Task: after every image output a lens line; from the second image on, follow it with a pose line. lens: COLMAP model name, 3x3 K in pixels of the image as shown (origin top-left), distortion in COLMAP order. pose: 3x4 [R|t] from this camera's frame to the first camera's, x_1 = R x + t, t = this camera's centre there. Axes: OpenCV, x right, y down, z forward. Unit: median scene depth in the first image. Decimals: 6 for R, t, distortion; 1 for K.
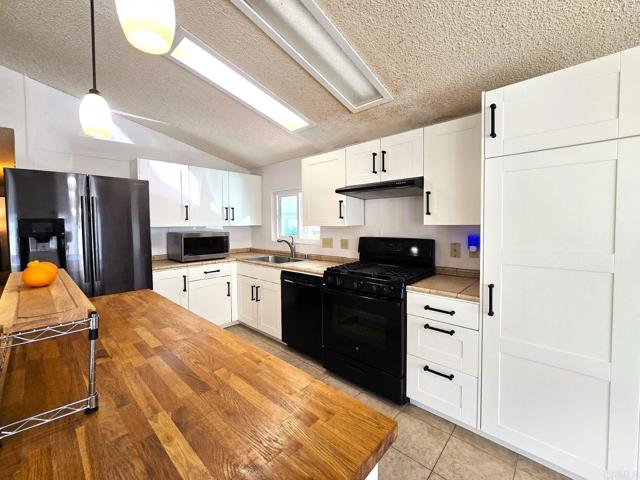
lens RADIAL K [[266.3, 0, 318.5], [0, 266.3, 237.3], [0, 0, 1]] dist [-0.010189, 0.001931]
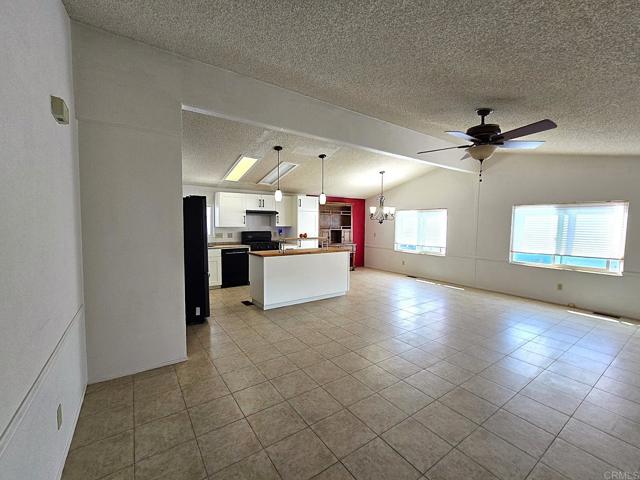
lens RADIAL K [[274.8, 0, 318.6], [0, 274.8, 242.3], [0, 0, 1]] dist [-0.008399, 0.002328]
pose [[0.213662, -0.058001, 0.975184, -2.215558], [0.045360, 0.997748, 0.049404, 0.005271], [-0.975854, 0.033678, 0.215812, -0.157912]]
